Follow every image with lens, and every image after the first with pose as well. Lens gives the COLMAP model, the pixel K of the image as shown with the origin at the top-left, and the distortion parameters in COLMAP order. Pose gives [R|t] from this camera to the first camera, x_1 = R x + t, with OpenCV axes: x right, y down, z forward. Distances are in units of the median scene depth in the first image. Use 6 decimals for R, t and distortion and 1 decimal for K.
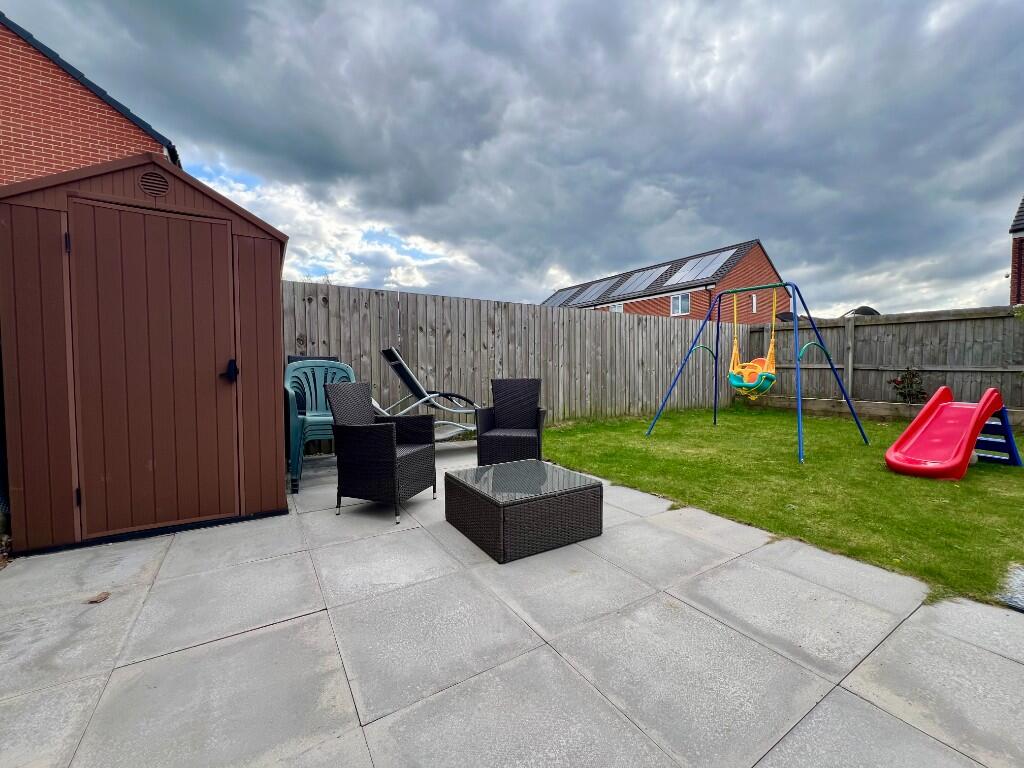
lens RADIAL K [[411.4, 0, 512.0], [0, 411.4, 384.0], [0, 0, 1]] dist [0.001121, 0.000030]
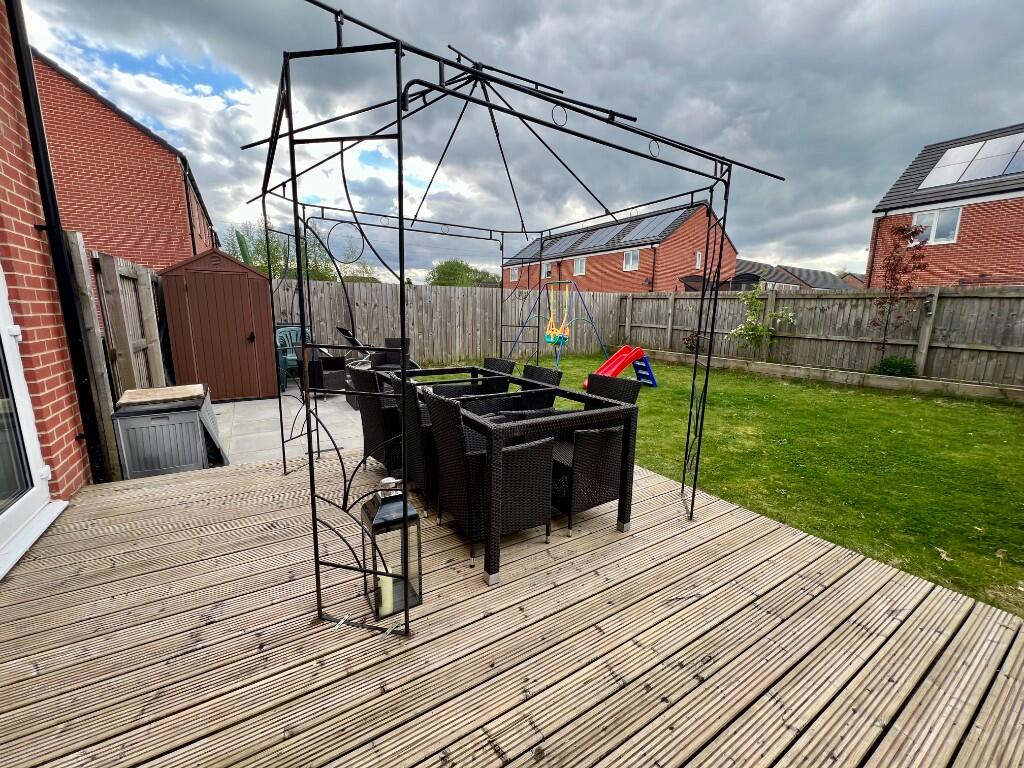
lens RADIAL K [[411.7, 0, 512.0], [0, 411.7, 384.0], [0, 0, 1]] dist [0.000837, -0.000113]
pose [[0.999881, 0.014694, 0.004594, 0.330829], [-0.015190, 0.990184, 0.138942, -0.046586], [-0.002507, -0.138995, 0.990290, -0.567952]]
